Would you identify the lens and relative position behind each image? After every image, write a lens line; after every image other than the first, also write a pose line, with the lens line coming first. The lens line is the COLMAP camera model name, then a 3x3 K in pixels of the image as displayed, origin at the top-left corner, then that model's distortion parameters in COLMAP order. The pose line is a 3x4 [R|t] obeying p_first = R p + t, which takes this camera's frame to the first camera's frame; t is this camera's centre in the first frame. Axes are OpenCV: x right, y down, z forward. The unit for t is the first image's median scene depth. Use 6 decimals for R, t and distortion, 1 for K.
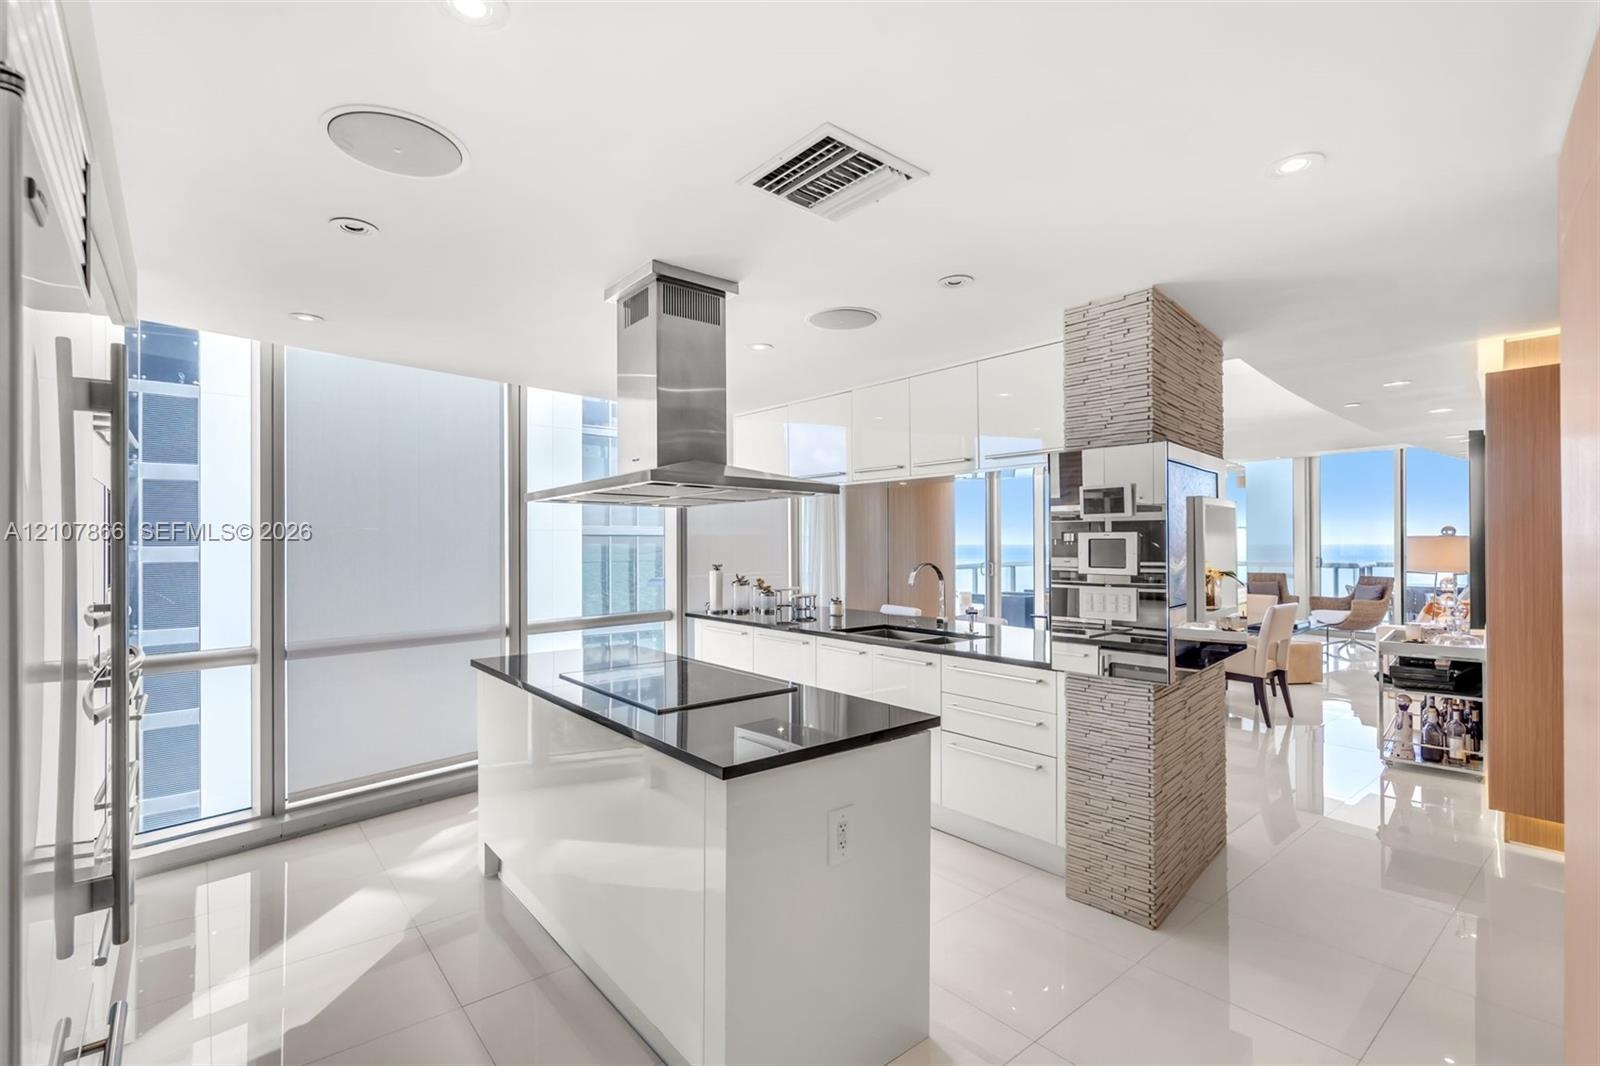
lens RADIAL K [[730.9, 0, 787.5], [0, 730.9, 534.3], [0, 0, 1]] dist [-0.006863, 0.000022]
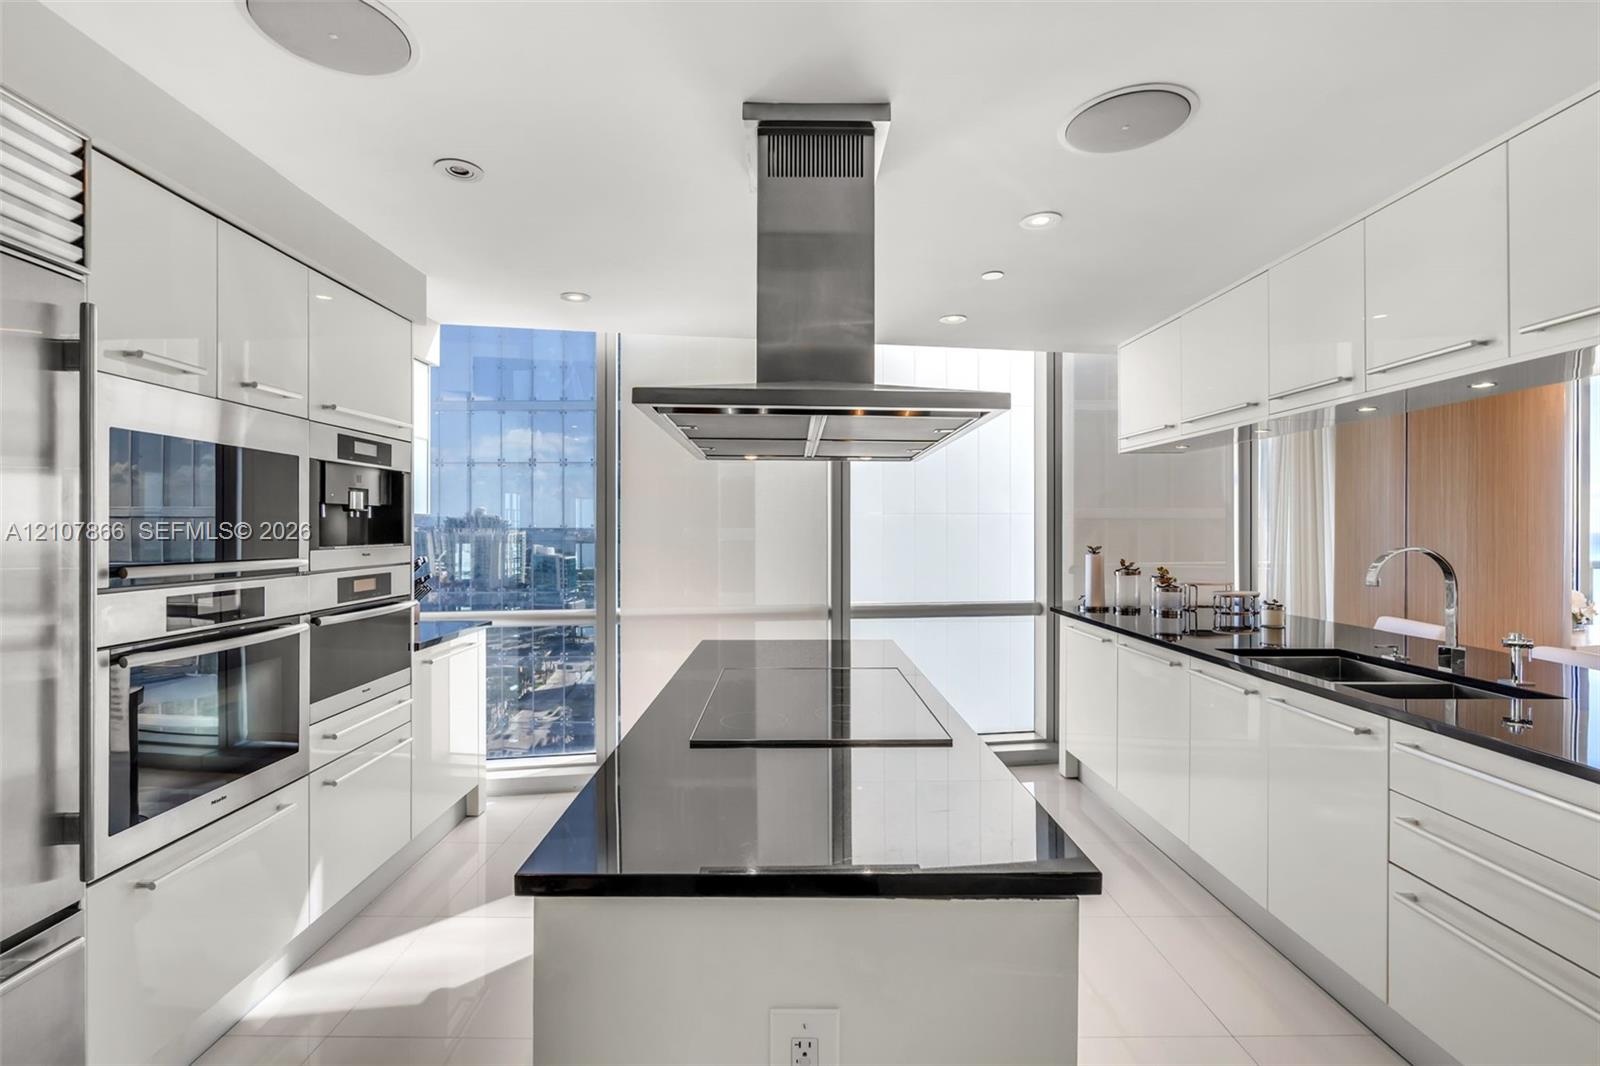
lens RADIAL K [[730.9, 0, 802.3], [0, 730.9, 527.2], [0, 0, 1]] dist [-0.006863, 0.000022]
pose [[0.779501, 0.003080, -0.626394, 0.164963], [0.003576, 0.999950, 0.009367, 0.015974], [0.626391, -0.009542, 0.779451, 0.259432]]
